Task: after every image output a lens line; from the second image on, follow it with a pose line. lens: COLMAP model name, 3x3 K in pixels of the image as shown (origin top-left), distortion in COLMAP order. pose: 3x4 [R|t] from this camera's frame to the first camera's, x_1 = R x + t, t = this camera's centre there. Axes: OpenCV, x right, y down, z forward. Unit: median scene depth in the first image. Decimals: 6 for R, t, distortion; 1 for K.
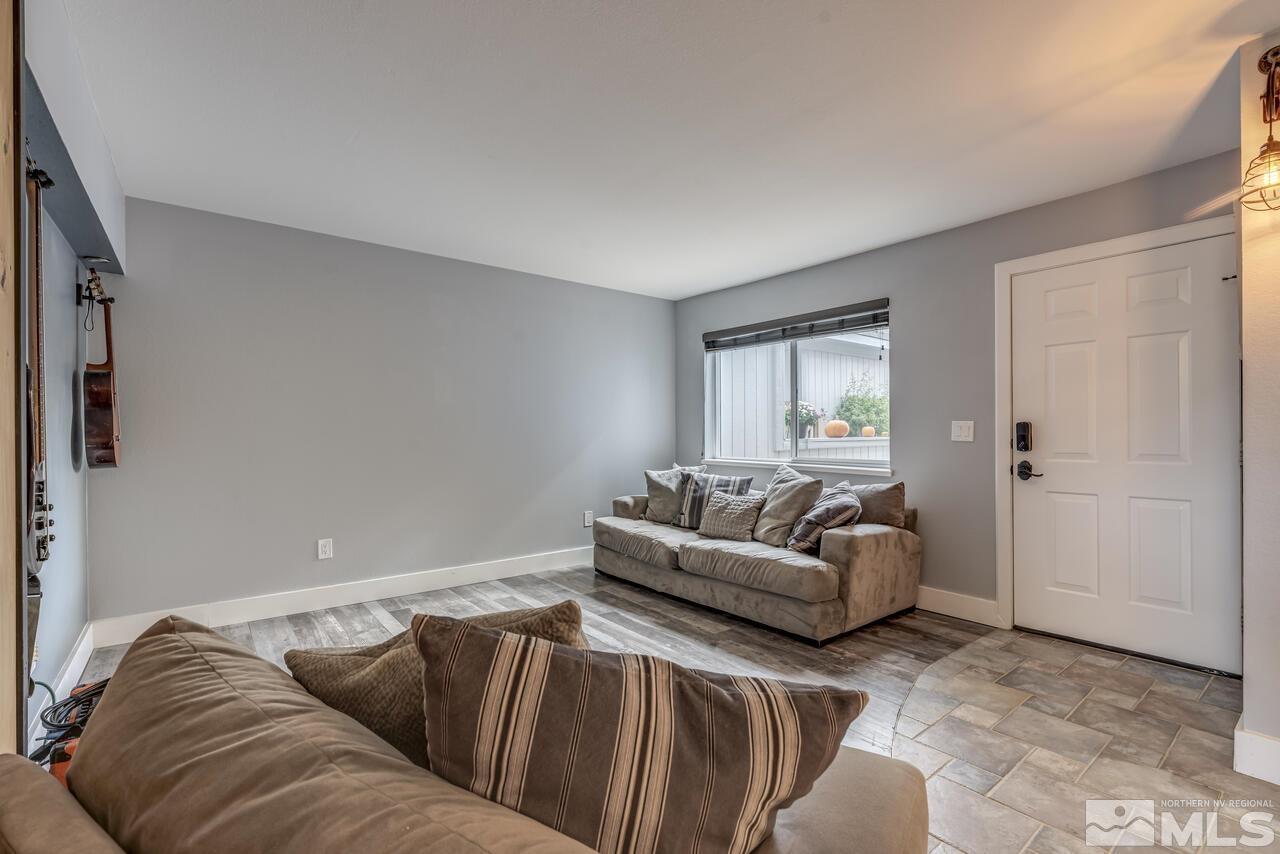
lens RADIAL K [[564.5, 0, 640.4], [0, 564.5, 432.7], [0, 0, 1]] dist [-0.001000, -0.000165]
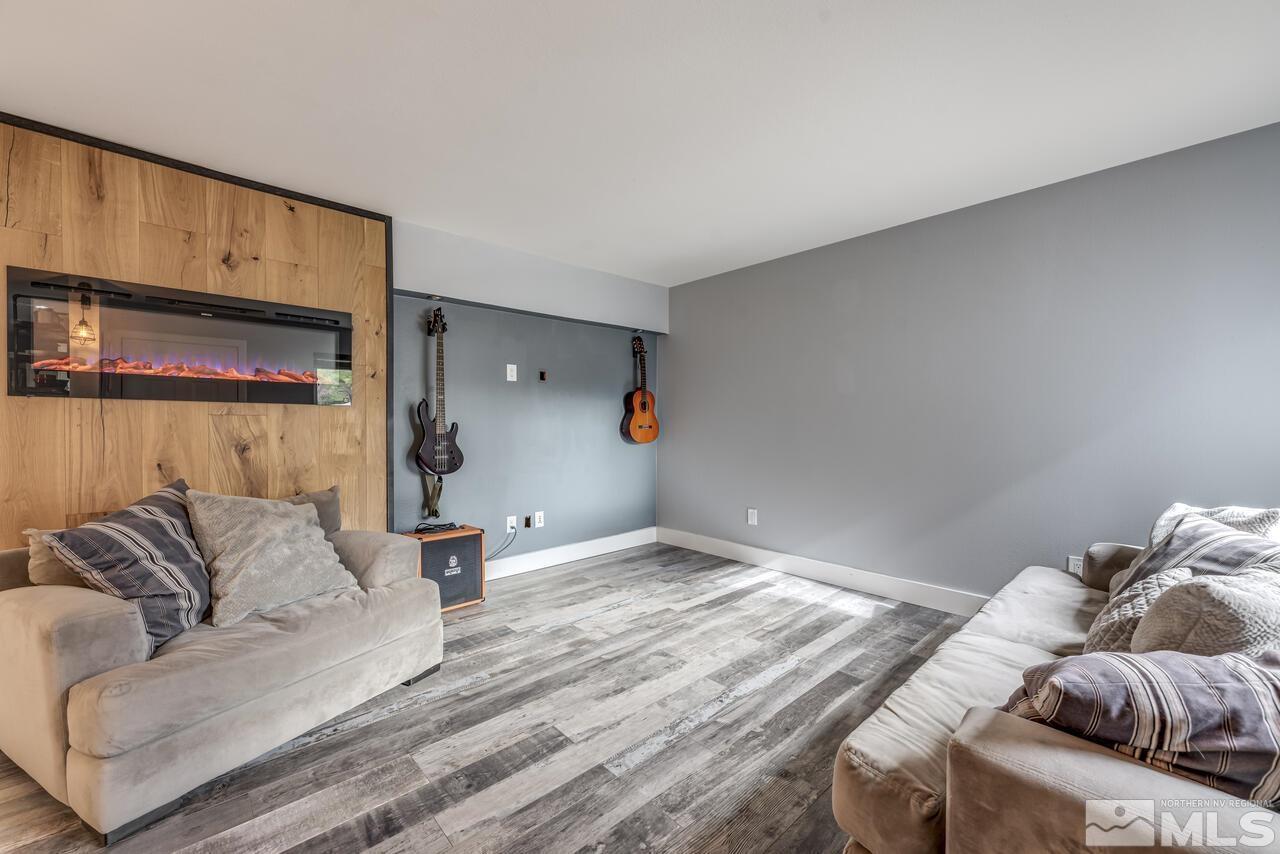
lens RADIAL K [[505.1, 0, 642.5], [0, 505.1, 433.6], [0, 0, 1]] dist [-0.000278, -0.000466]
pose [[0.081037, 0.019541, -0.996520, 0.561320], [-0.002949, 0.999808, 0.019365, -0.000701], [0.996707, 0.001370, 0.081079, 0.692811]]
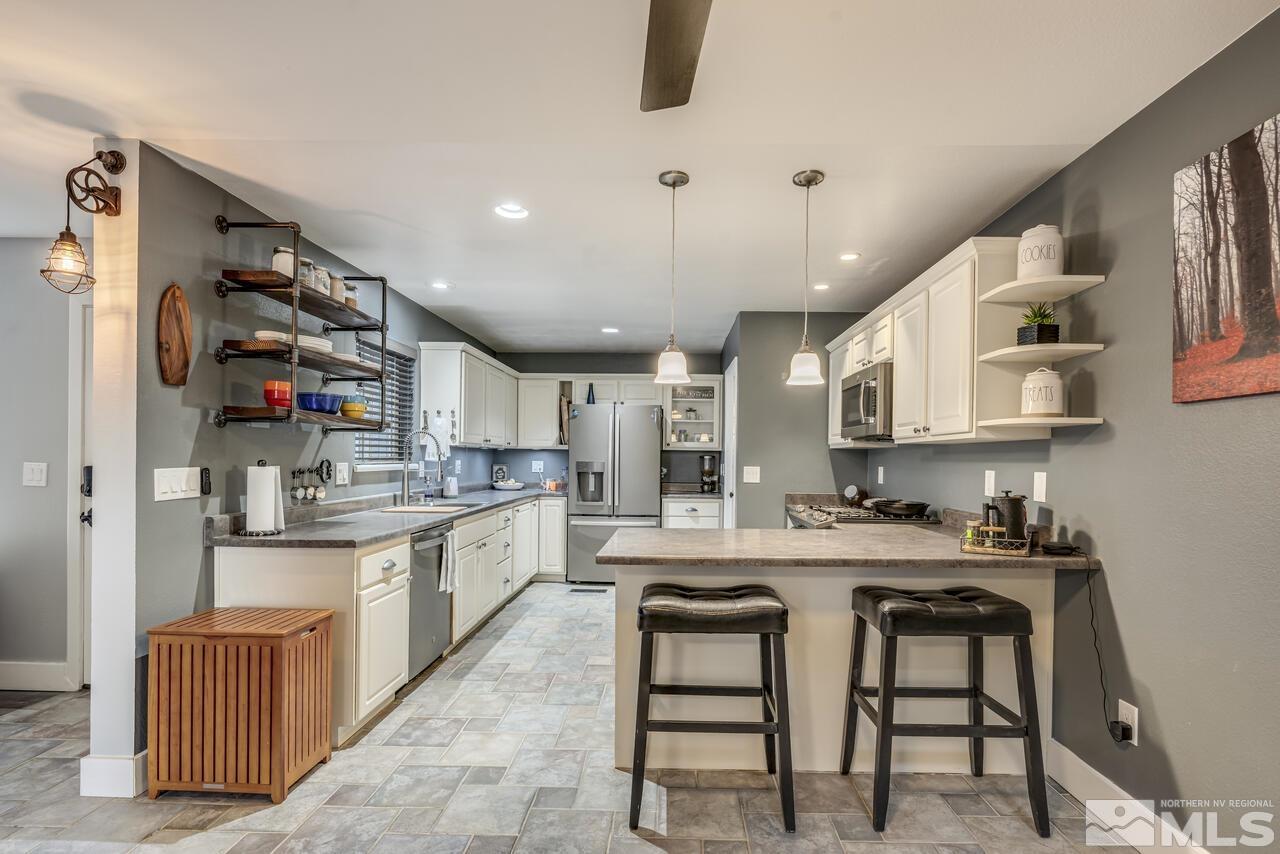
lens RADIAL K [[605.0, 0, 659.4], [0, 605.0, 460.7], [0, 0, 1]] dist [-0.002236, -0.000823]
pose [[0.636429, 0.009472, 0.771277, 0.458921], [-0.015369, 0.999882, 0.000403, -0.038096], [-0.771182, -0.012111, 0.636499, -0.326518]]
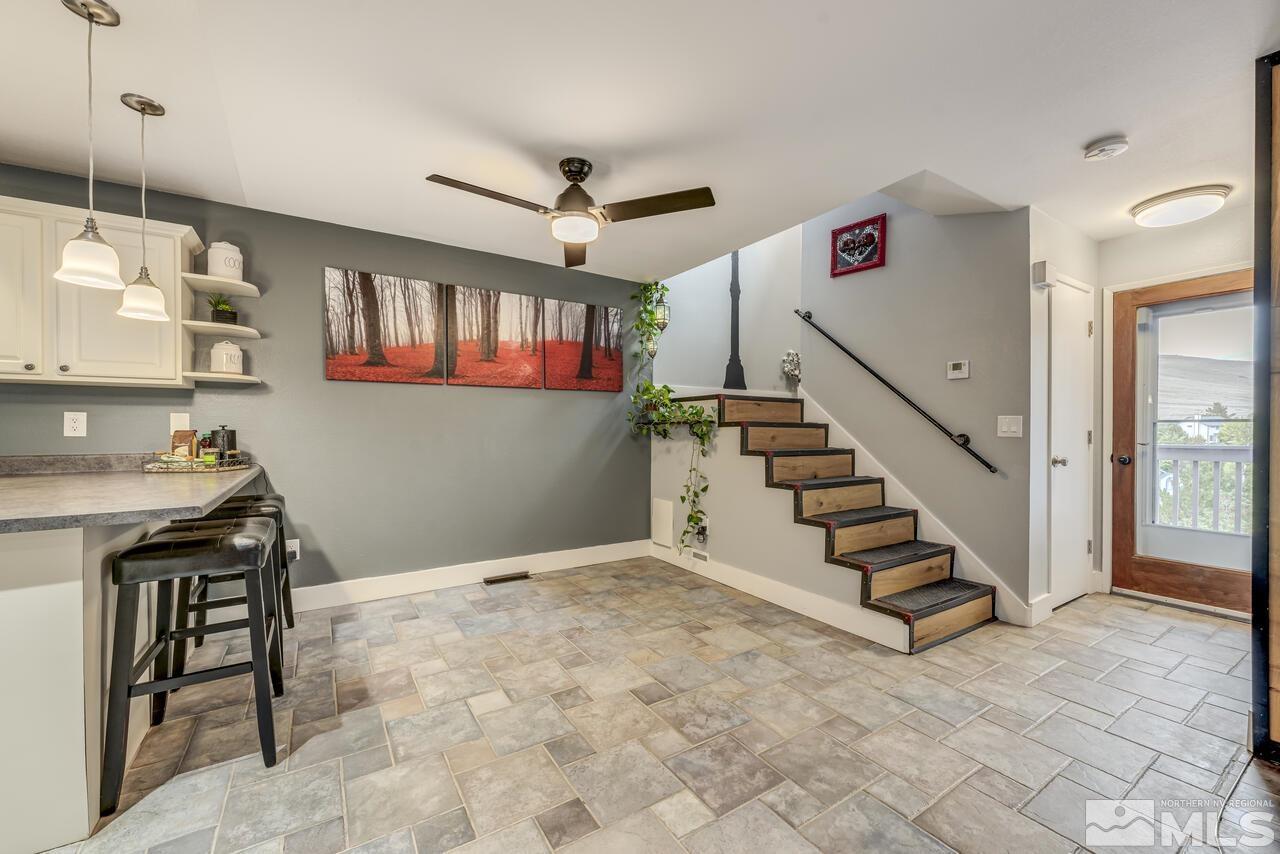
lens RADIAL K [[505.1, 0, 642.5], [0, 505.1, 433.6], [0, 0, 1]] dist [-0.000278, -0.000466]
pose [[-0.994649, 0.002760, 0.103278, 0.492375], [0.003479, 0.999971, 0.006786, -0.001610], [-0.103257, 0.007109, -0.994629, 0.501659]]
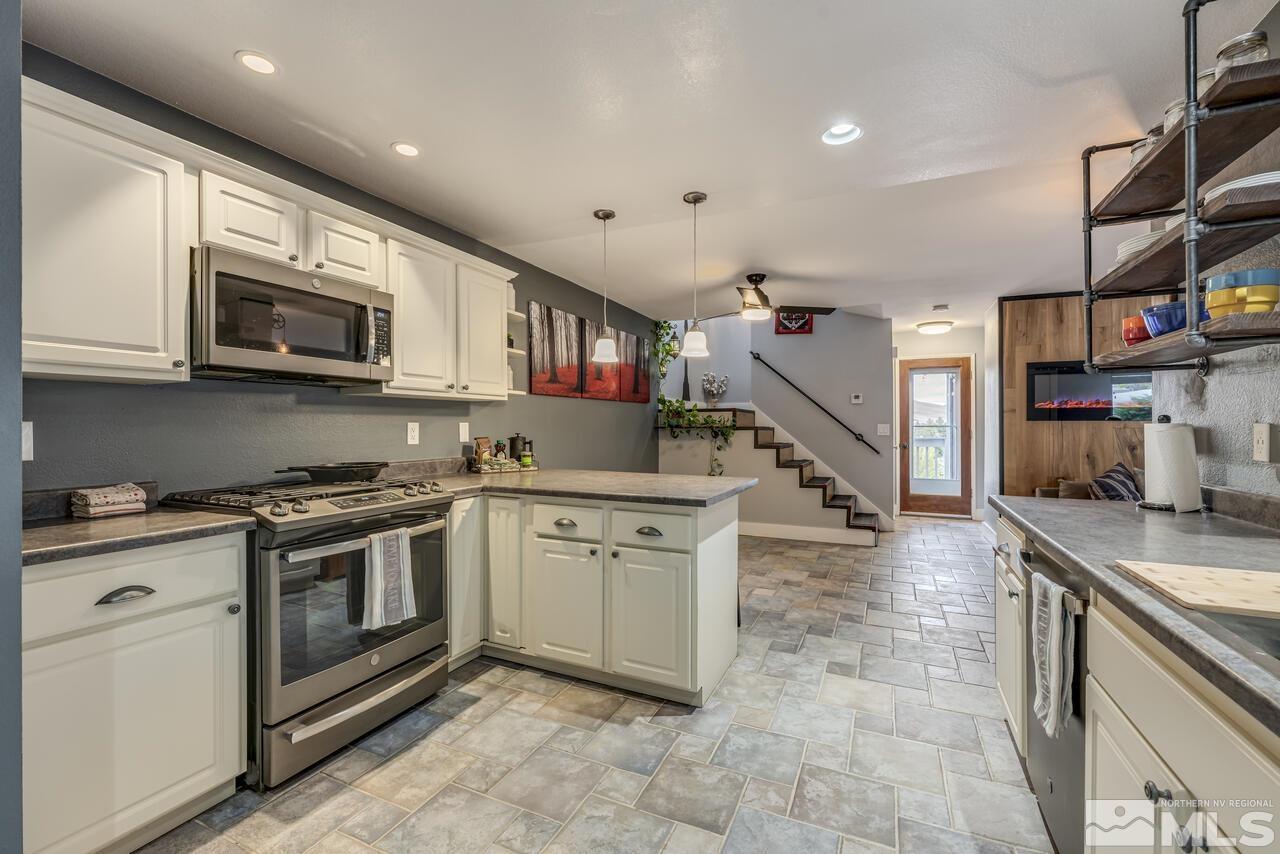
lens RADIAL K [[538.4, 0, 645.7], [0, 538.4, 424.5], [0, 0, 1]] dist [-0.000311, -0.000045]
pose [[-0.891636, 0.004121, -0.452735, 1.451959], [0.005073, 0.999987, -0.000888, -0.025539], [0.452725, -0.003089, -0.891645, 0.807075]]
